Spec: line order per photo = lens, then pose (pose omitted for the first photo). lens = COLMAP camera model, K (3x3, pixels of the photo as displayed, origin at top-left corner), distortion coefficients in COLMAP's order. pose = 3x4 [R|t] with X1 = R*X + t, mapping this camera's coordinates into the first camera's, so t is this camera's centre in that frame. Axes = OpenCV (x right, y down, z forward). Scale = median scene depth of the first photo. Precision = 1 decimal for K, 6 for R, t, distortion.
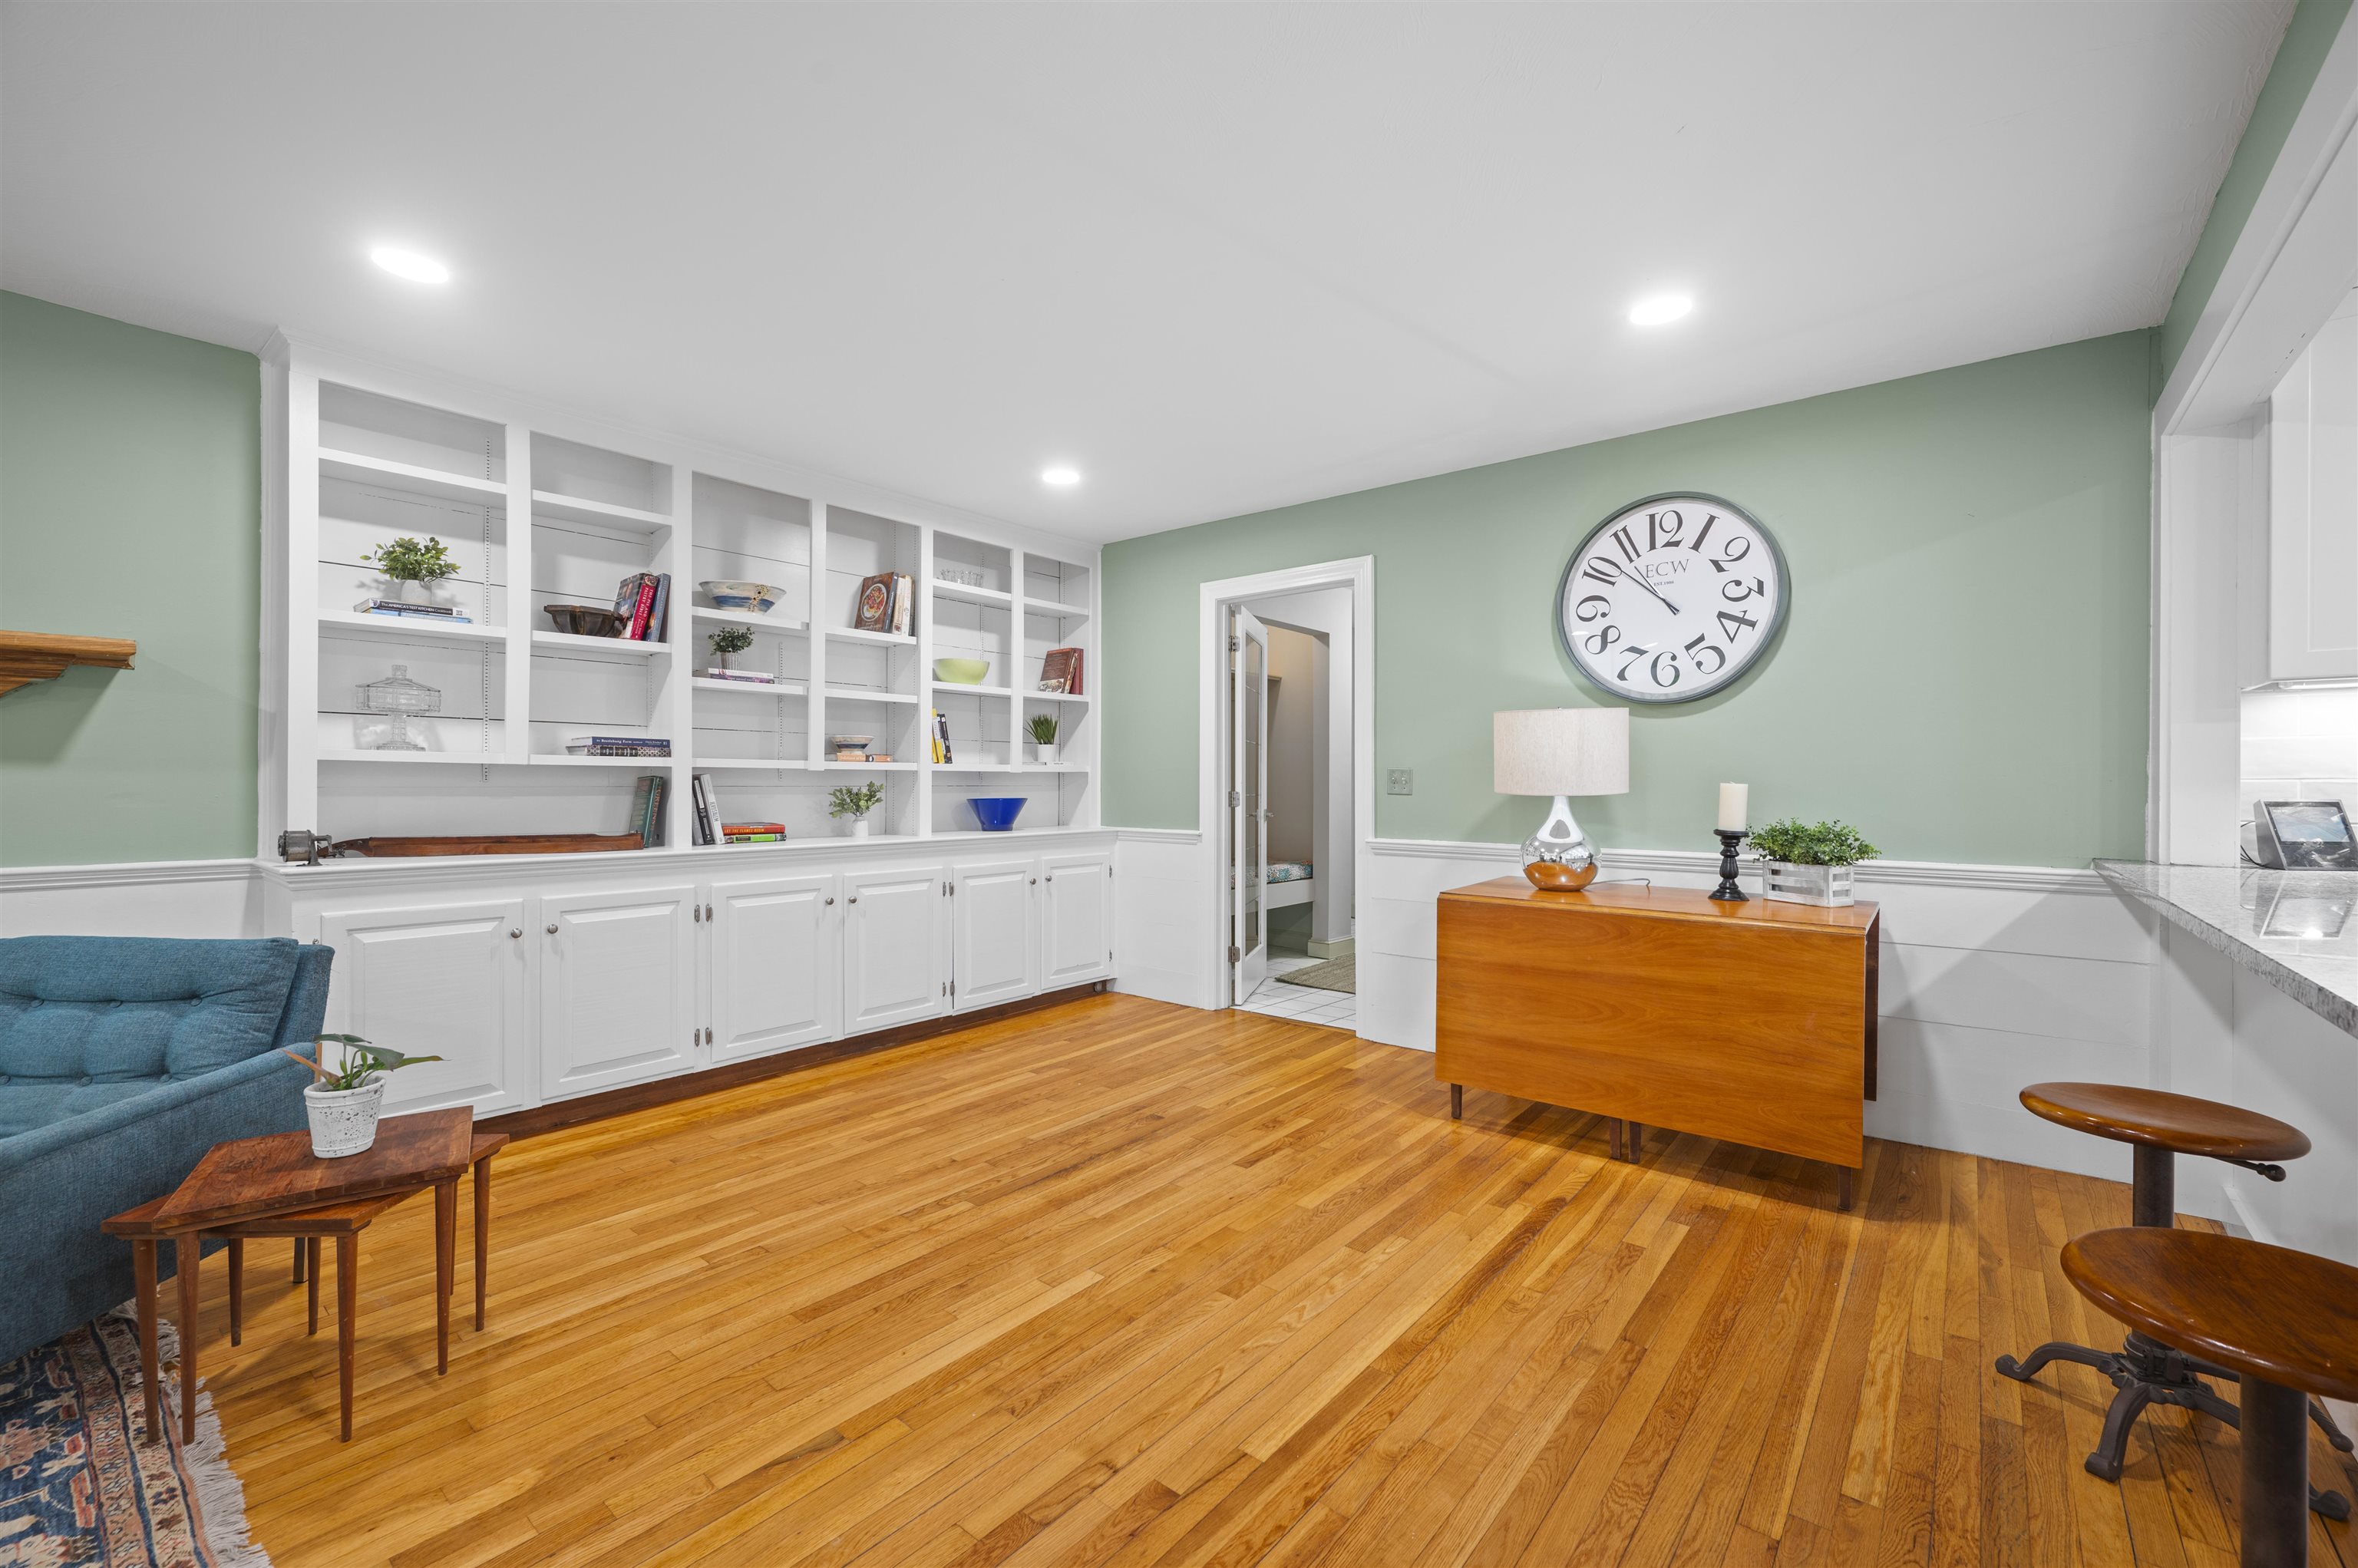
lens RADIAL K [[971.4, 0, 1190.3], [0, 971.4, 781.7], [0, 0, 1]] dist [-0.000081, -0.000484]
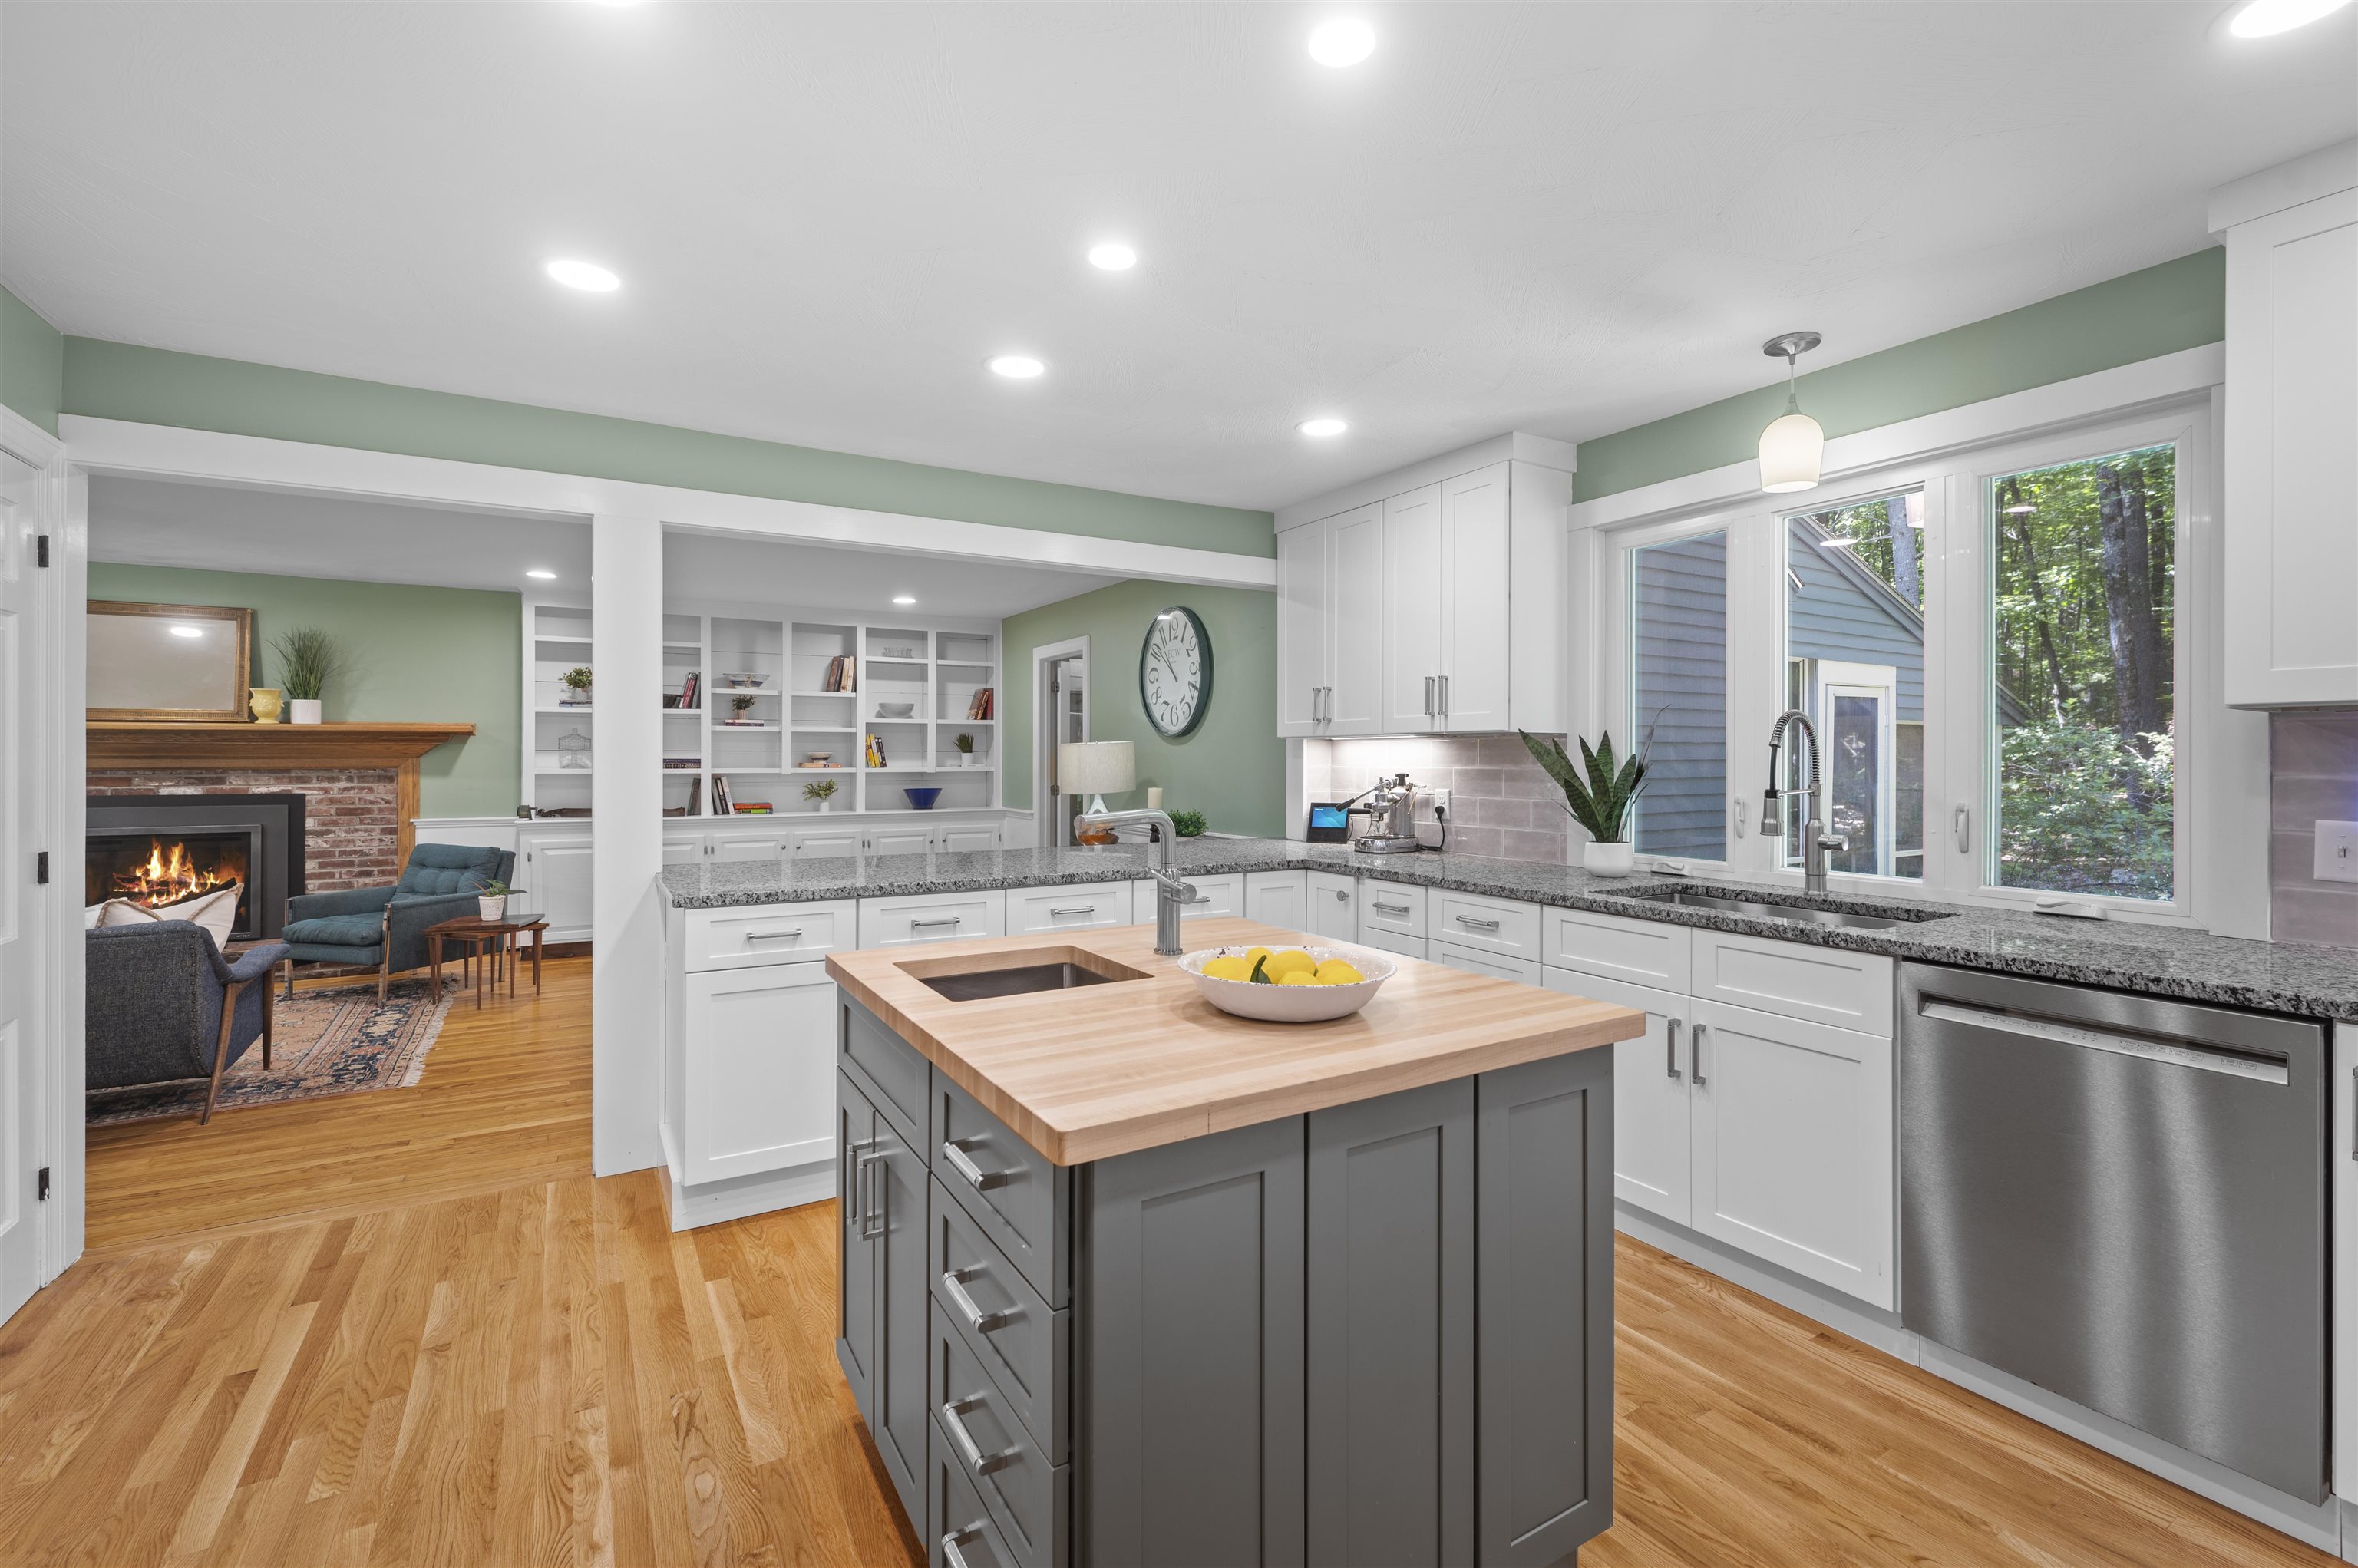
lens RADIAL K [[971.4, 0, 1172.0], [0, 971.4, 771.1], [0, 0, 1]] dist [-0.000081, -0.000484]
pose [[0.941182, 0.002555, -0.337891, 1.047830], [0.002123, 0.999907, 0.013476, -0.046119], [0.337894, -0.013400, 0.941089, -0.524569]]
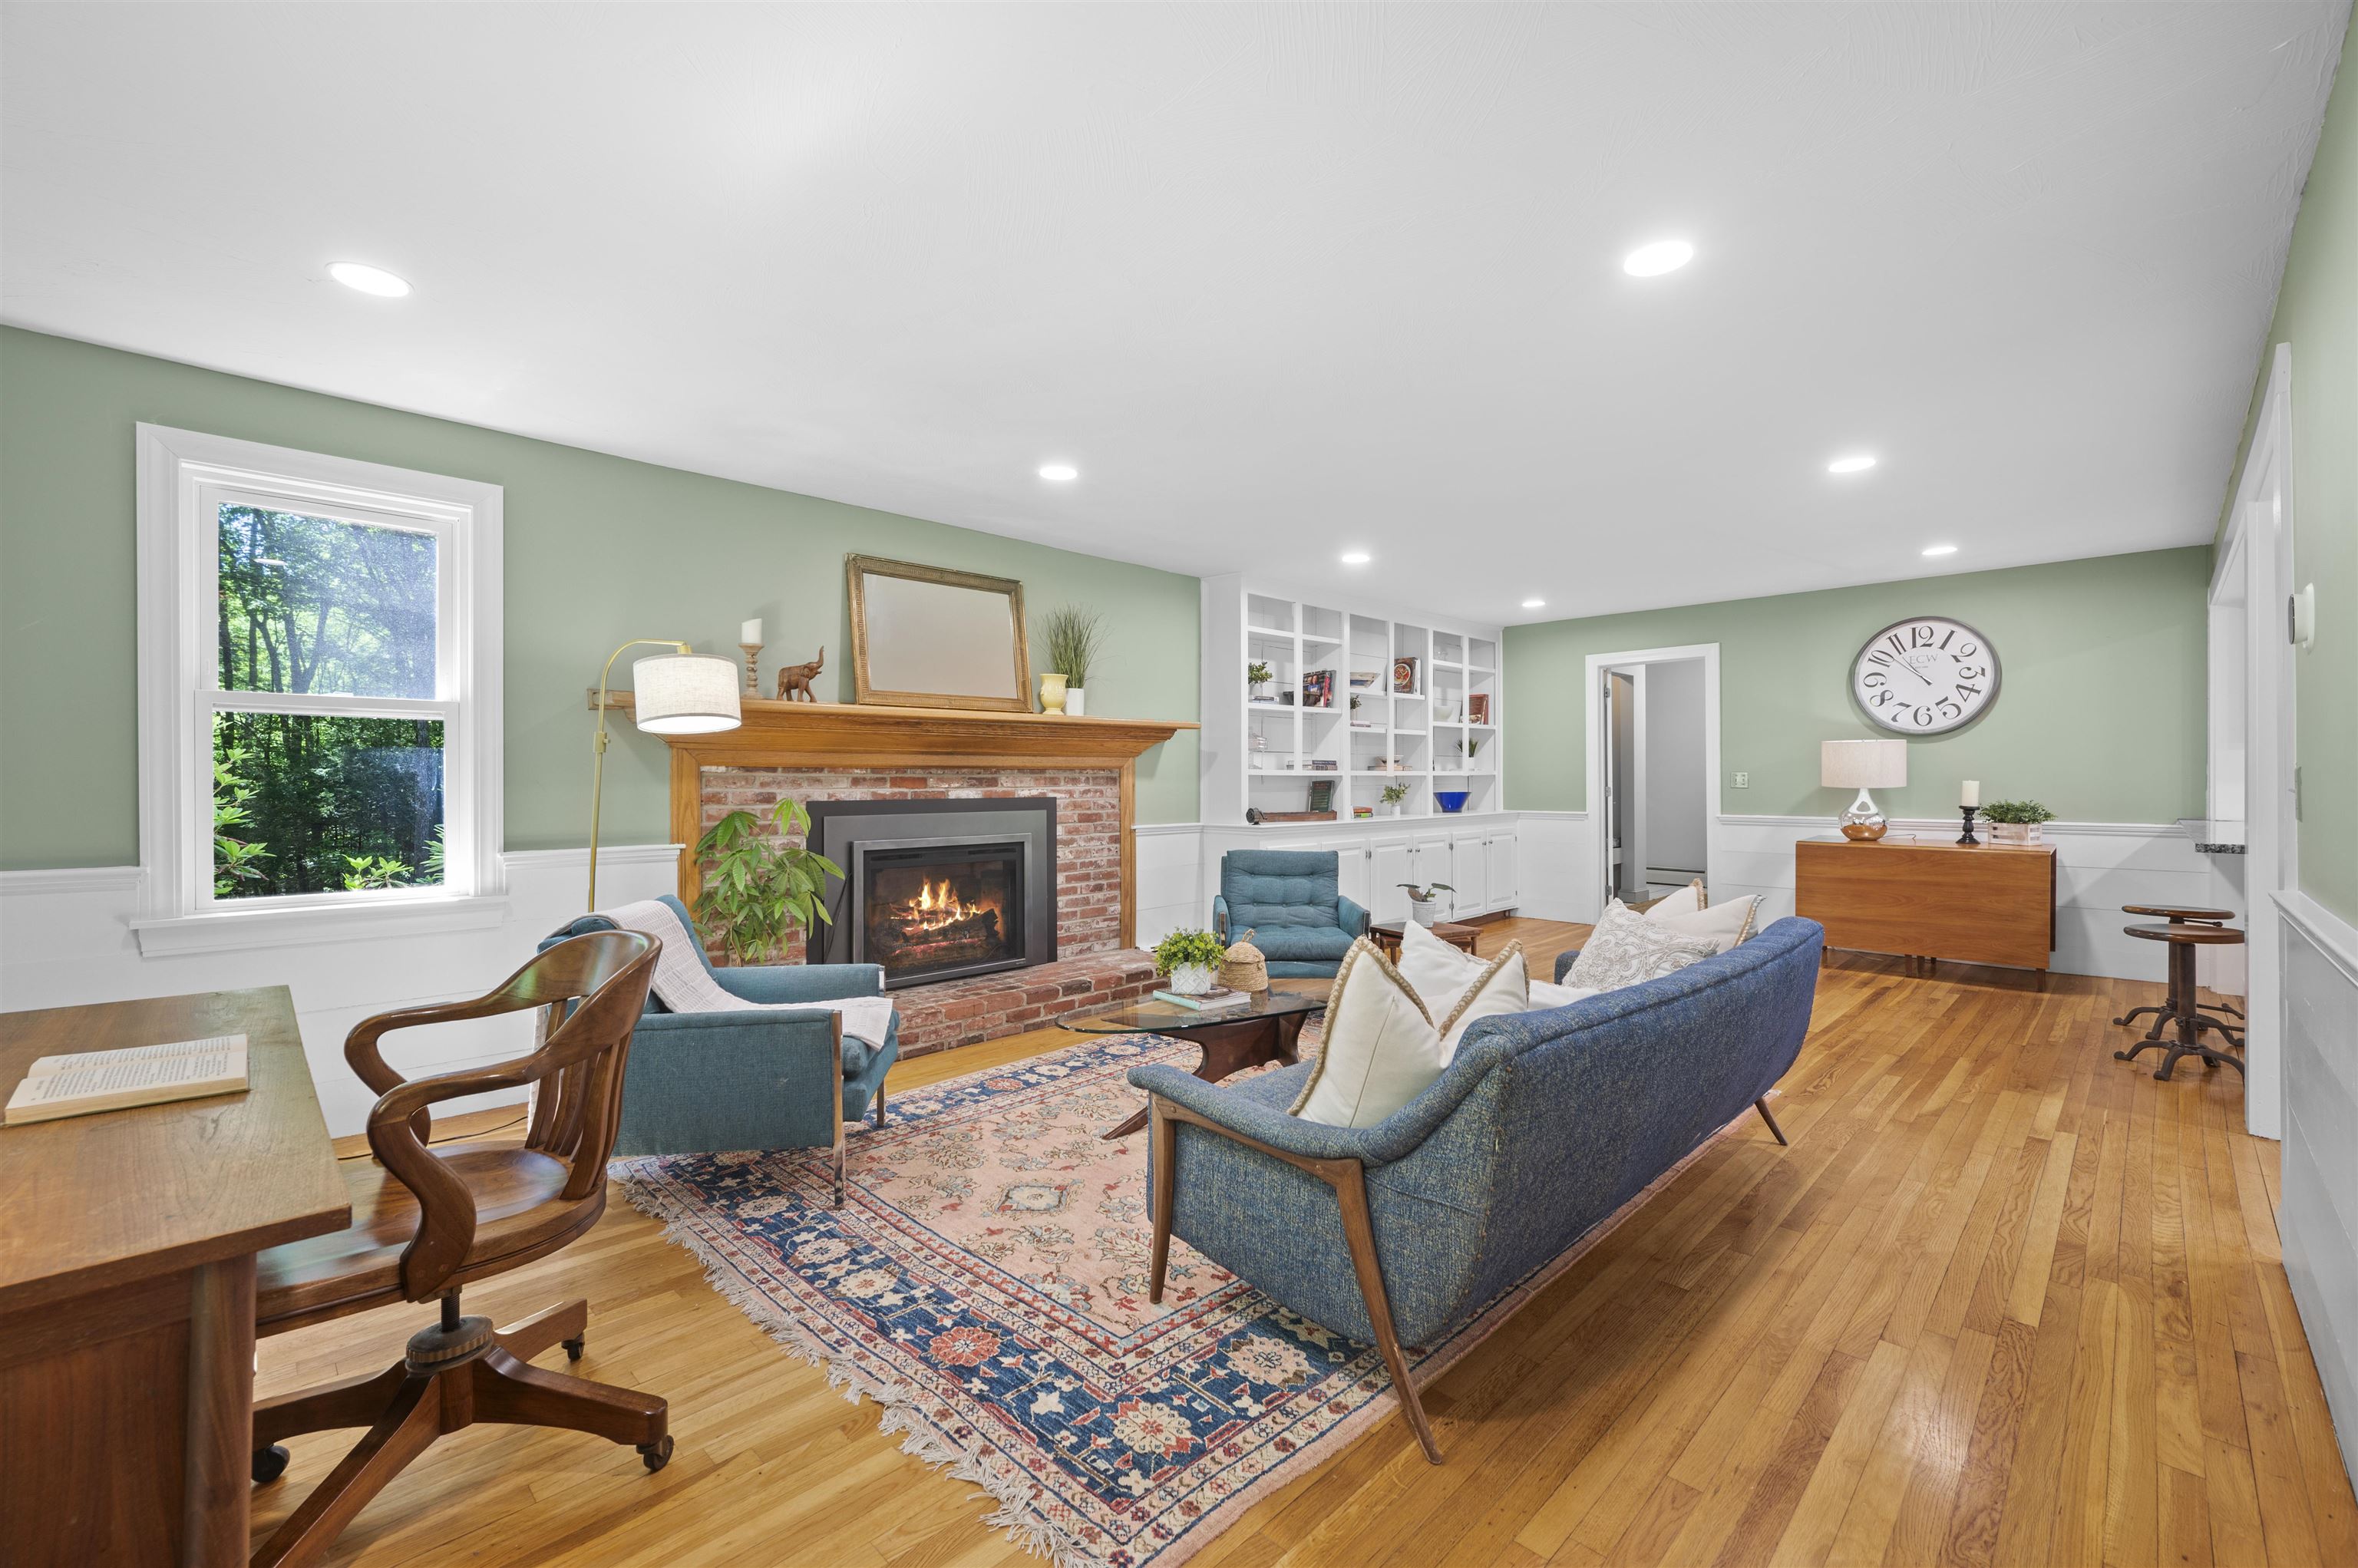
lens RADIAL K [[971.4, 0, 1196.5], [0, 971.4, 779.0], [0, 0, 1]] dist [-0.000081, -0.000484]
pose [[0.995119, -0.007323, -0.098405, -0.662626], [0.007399, 0.999973, 0.000405, -0.012148], [0.098400, -0.001132, 0.995146, -0.900637]]
